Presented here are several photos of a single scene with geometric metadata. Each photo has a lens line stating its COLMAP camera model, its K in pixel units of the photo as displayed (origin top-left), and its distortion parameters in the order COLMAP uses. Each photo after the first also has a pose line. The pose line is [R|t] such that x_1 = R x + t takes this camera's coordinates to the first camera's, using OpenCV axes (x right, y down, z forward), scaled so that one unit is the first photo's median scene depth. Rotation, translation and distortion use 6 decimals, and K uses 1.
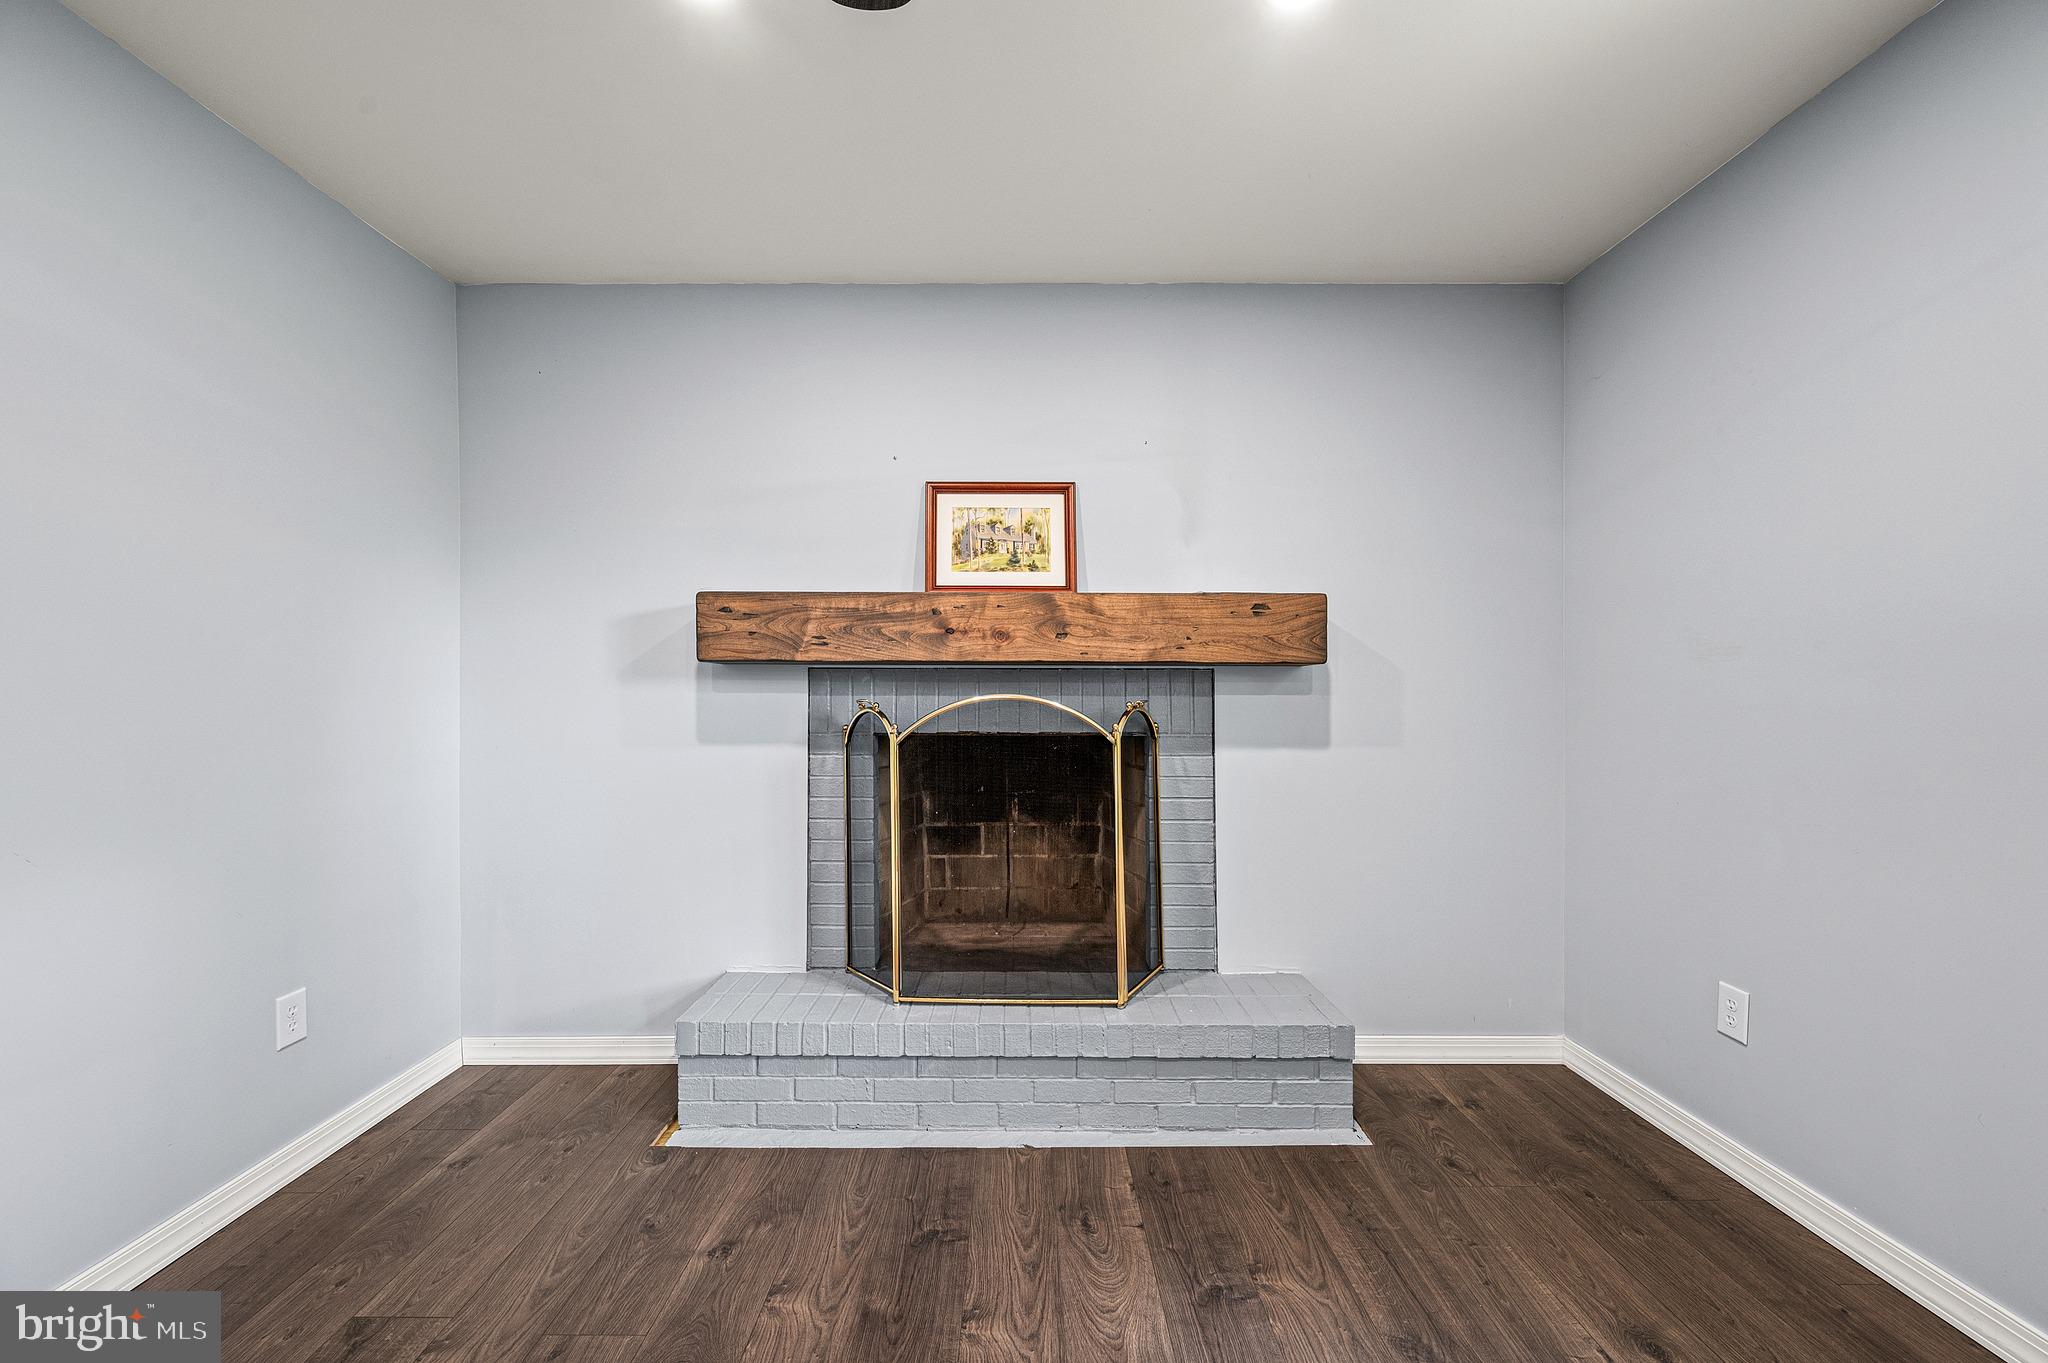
lens RADIAL K [[826.2, 0, 1028.1], [0, 826.2, 722.7], [0, 0, 1]] dist [-0.001481, -0.000389]
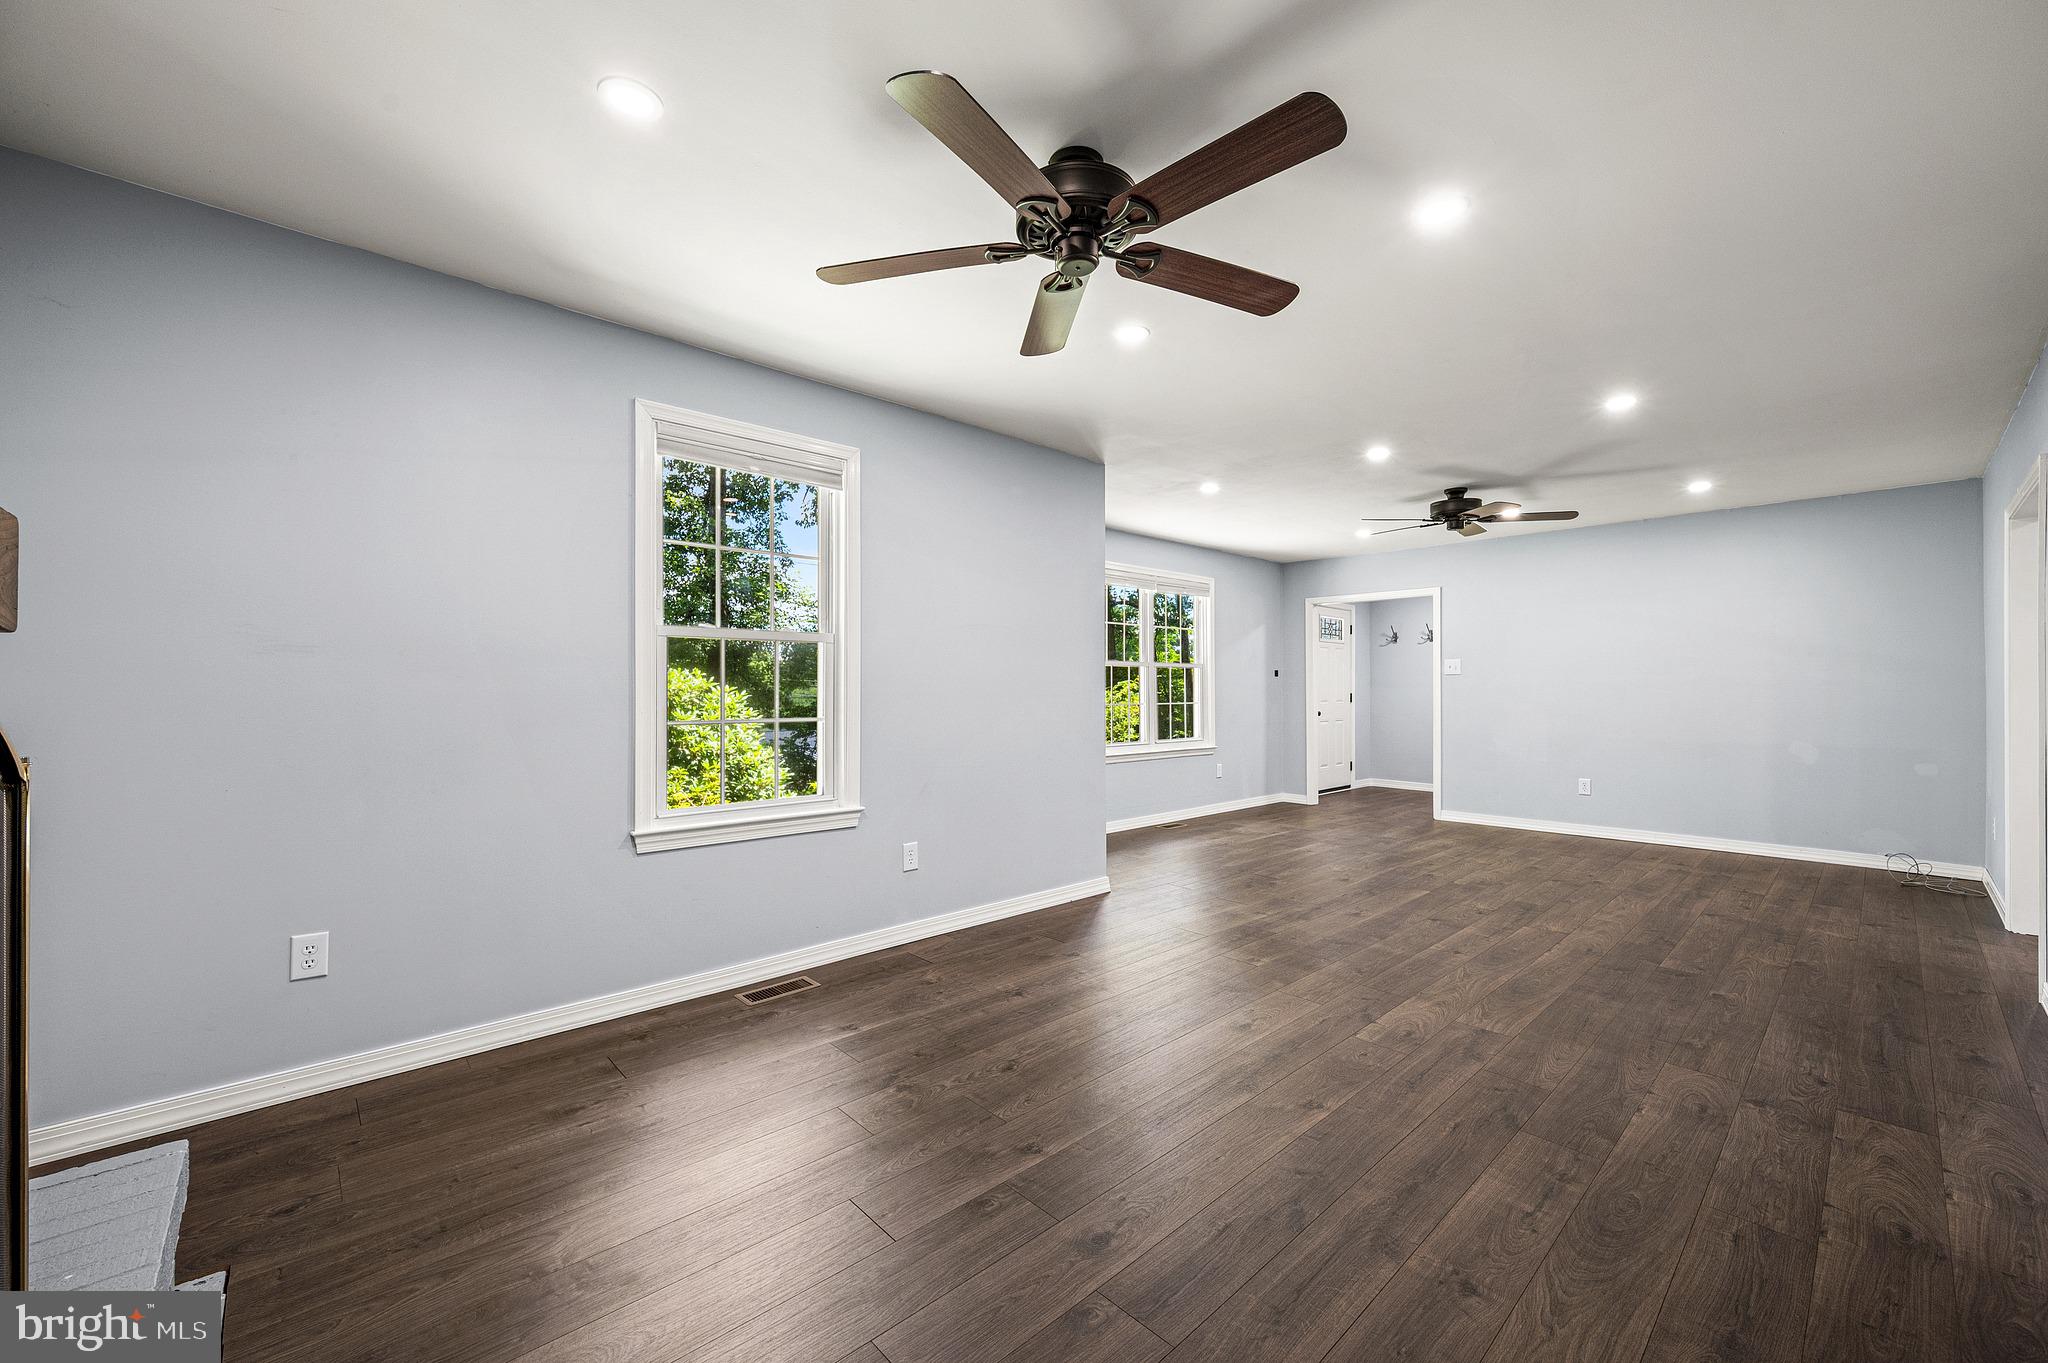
lens RADIAL K [[826.2, 0, 1031.7], [0, 826.2, 681.6], [0, 0, 1]] dist [-0.001481, -0.000389]
pose [[-0.678007, 0.001816, 0.735054, -0.541148], [0.015090, 0.999821, 0.011449, -0.029484], [-0.734901, 0.018855, -0.677912, 0.781194]]
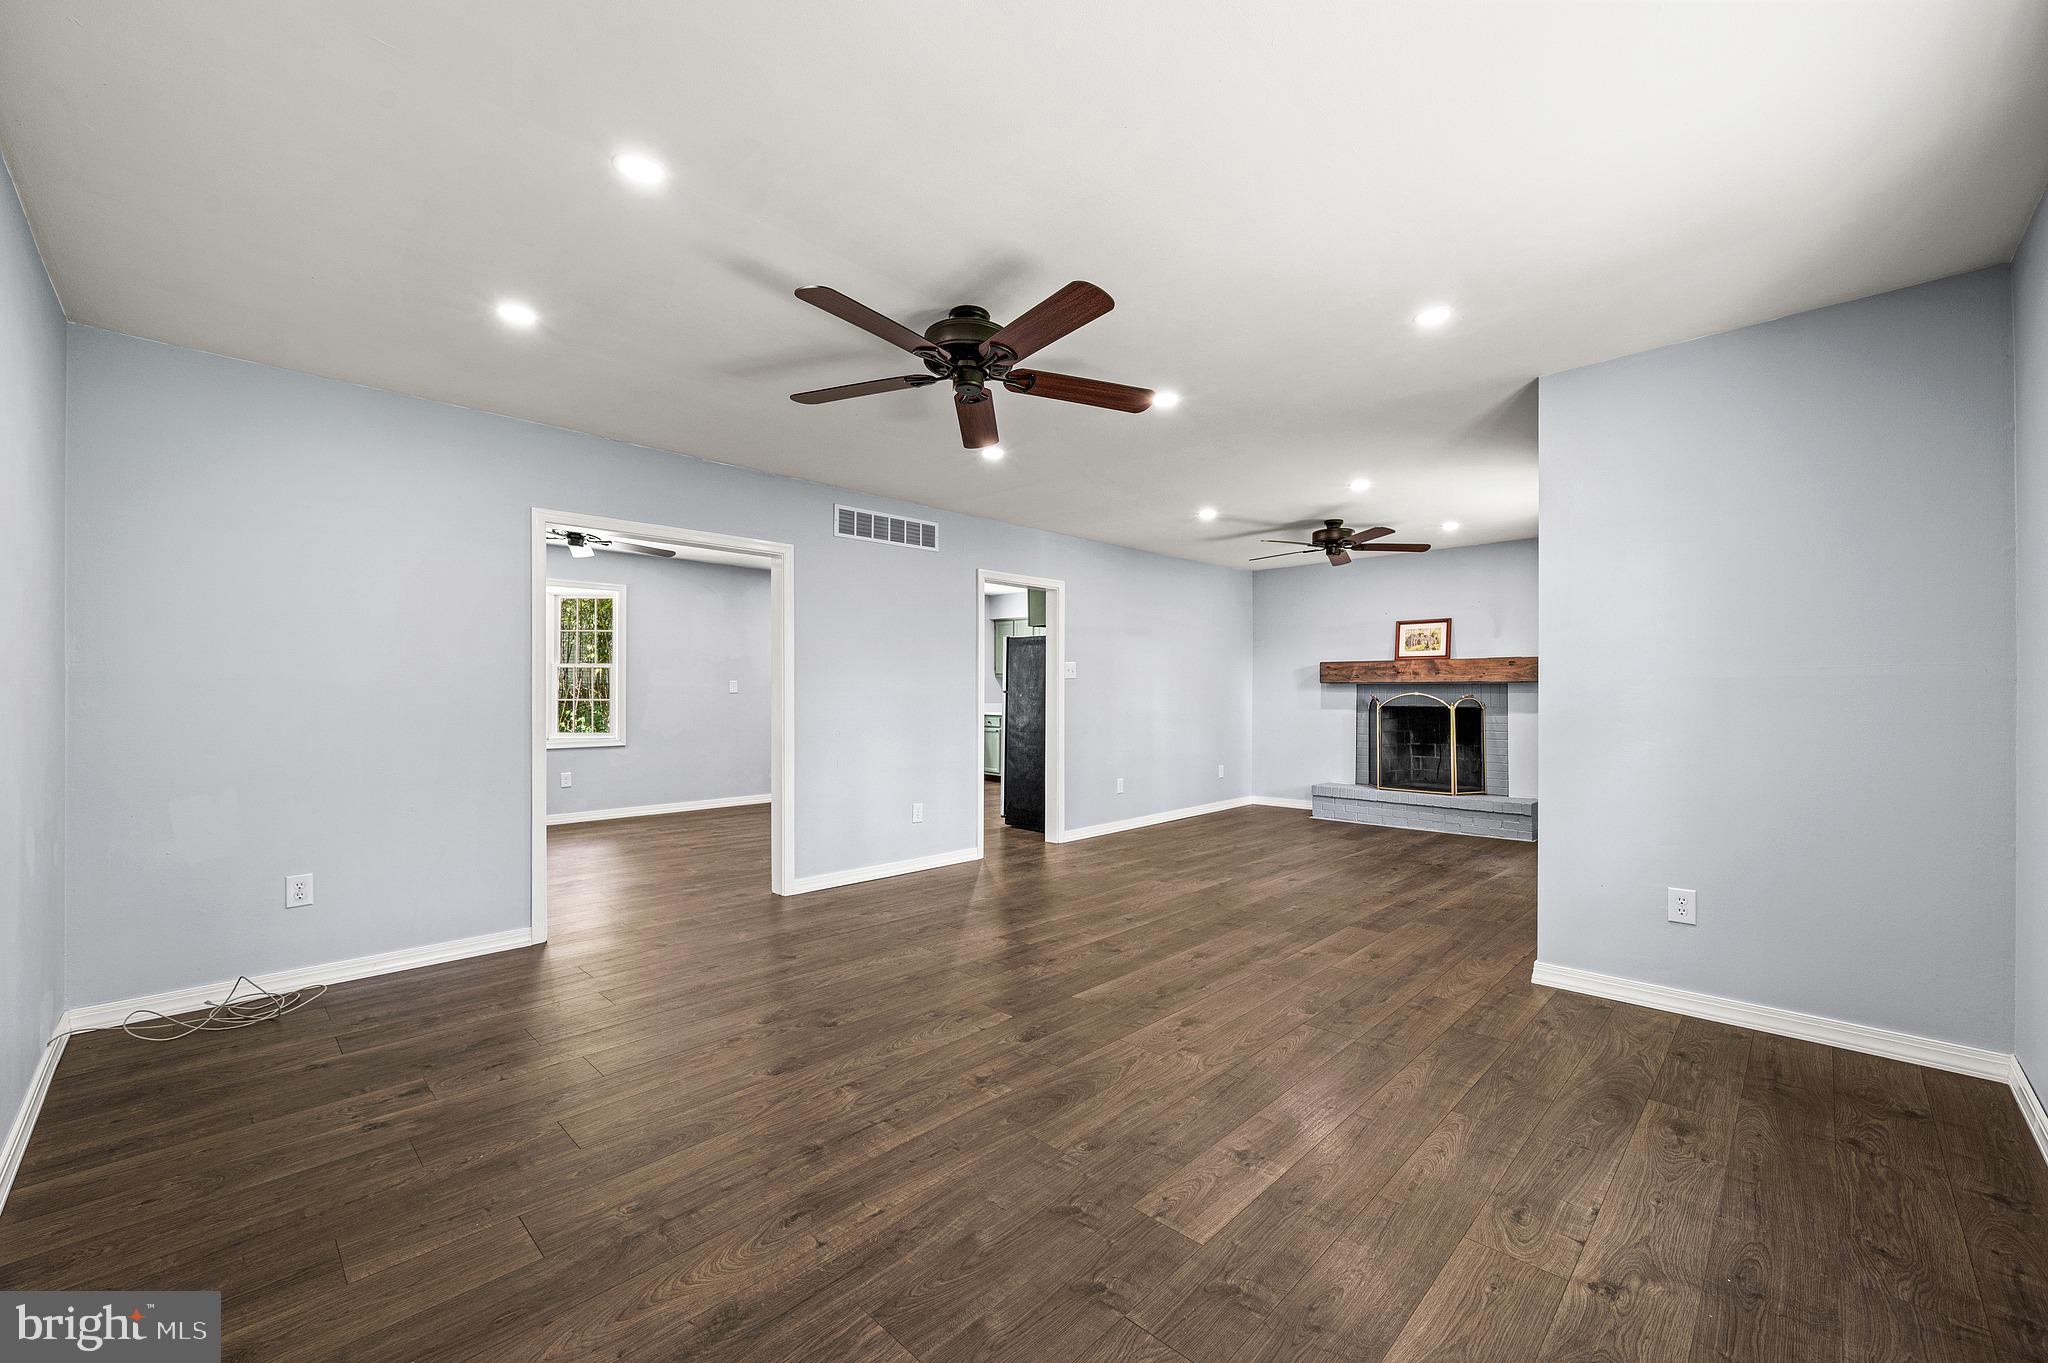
lens RADIAL K [[826.2, 0, 1019.7], [0, 826.2, 693.6], [0, 0, 1]] dist [-0.001481, -0.000389]
pose [[0.705198, 0.001297, -0.709009, 1.042141], [-0.018702, 0.999684, -0.016772, 0.042998], [0.708764, 0.025087, 0.705000, -2.073227]]
